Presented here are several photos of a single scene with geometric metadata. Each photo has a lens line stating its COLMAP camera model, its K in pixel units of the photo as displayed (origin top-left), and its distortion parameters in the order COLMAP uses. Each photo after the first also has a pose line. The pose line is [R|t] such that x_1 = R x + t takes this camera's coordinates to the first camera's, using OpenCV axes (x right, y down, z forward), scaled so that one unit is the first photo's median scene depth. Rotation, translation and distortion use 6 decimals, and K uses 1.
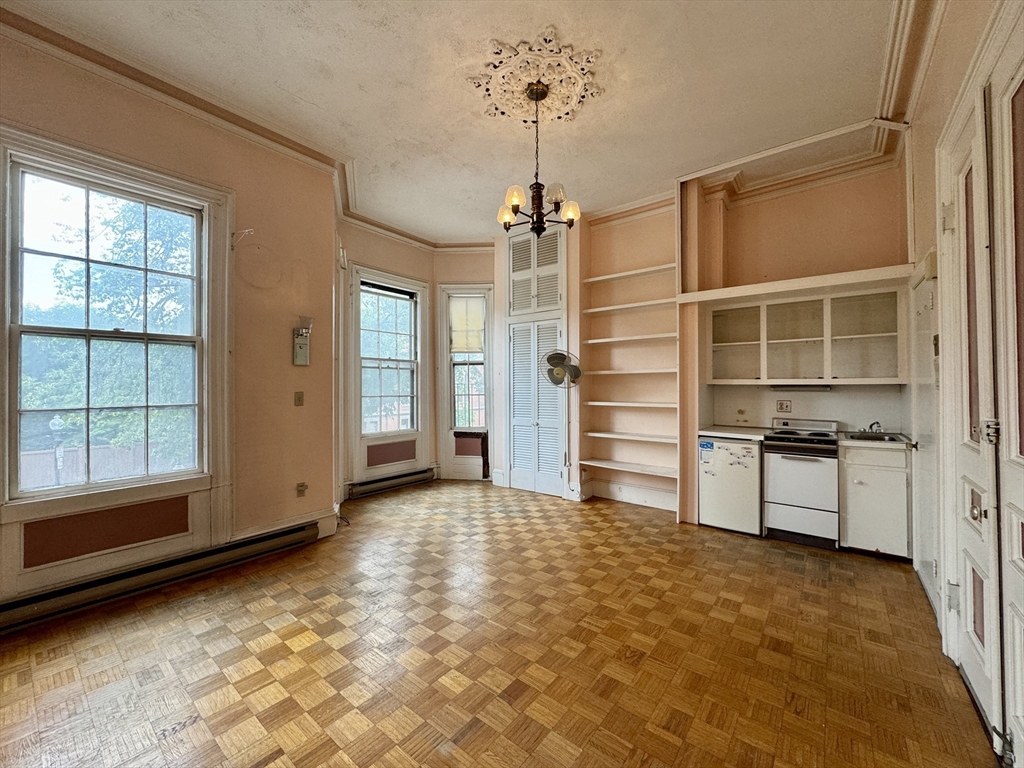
lens RADIAL K [[408.7, 0, 510.0], [0, 408.7, 382.6], [0, 0, 1]] dist [-0.002475, 0.000592]
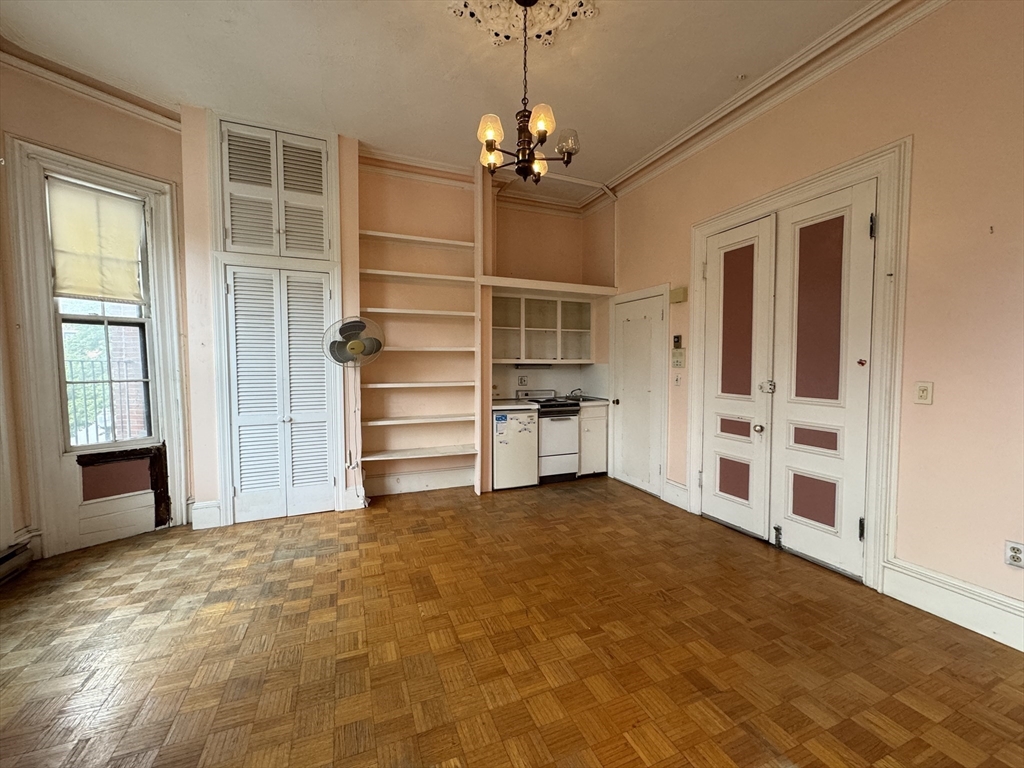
lens RADIAL K [[408.7, 0, 511.8], [0, 408.7, 383.3], [0, 0, 1]] dist [-0.002475, 0.000592]
pose [[0.481826, -0.038132, 0.875437, -0.400493], [-0.006542, 0.998868, 0.047109, 0.005645], [-0.876243, -0.028425, 0.481031, 0.376647]]
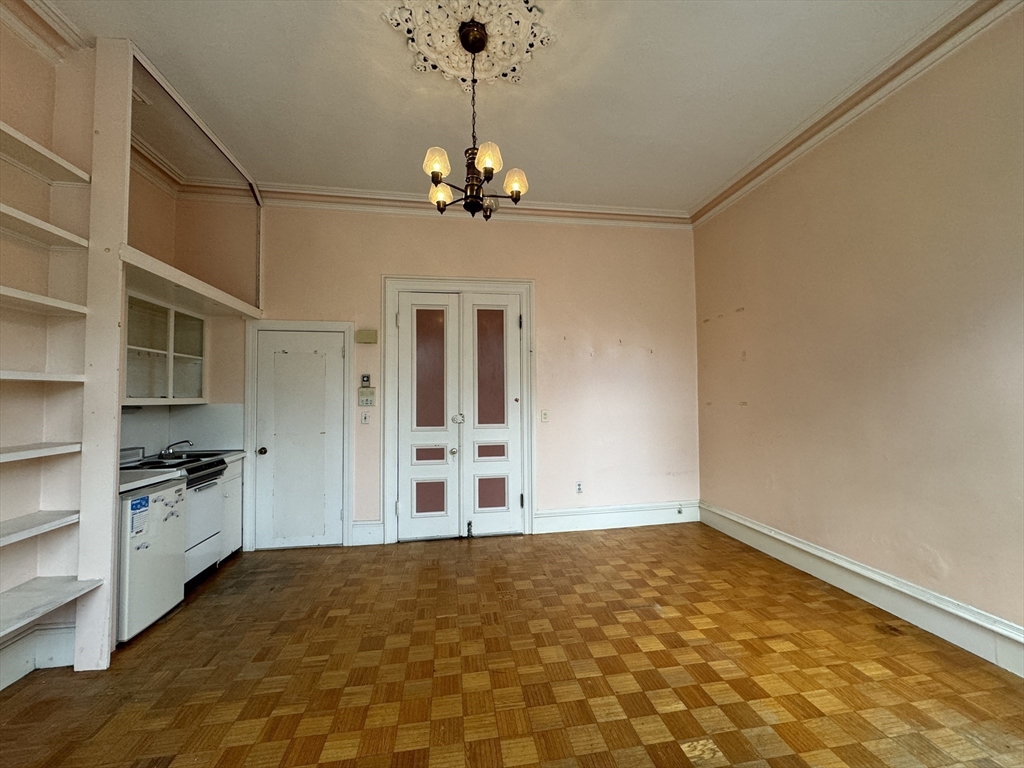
lens RADIAL K [[408.7, 0, 511.0], [0, 408.7, 384.8], [0, 0, 1]] dist [-0.002475, 0.000592]
pose [[-0.741209, 0.033390, 0.670444, -0.300501], [0.008459, 0.999147, -0.040408, 0.003108], [-0.671221, -0.024279, -0.740859, 0.920216]]
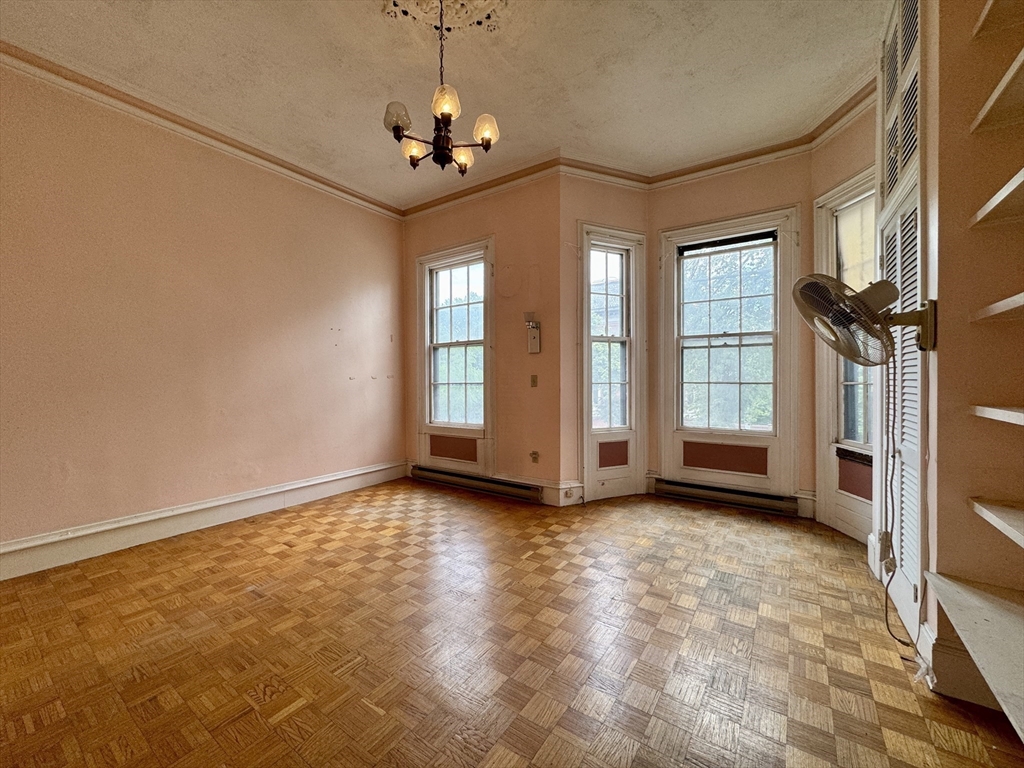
lens RADIAL K [[408.7, 0, 513.0], [0, 408.7, 382.8], [0, 0, 1]] dist [-0.002475, 0.000592]
pose [[0.070936, 0.014798, -0.997371, 0.510043], [0.011848, 0.999807, 0.015677, 0.019131], [0.997410, -0.012929, 0.070747, 0.644749]]
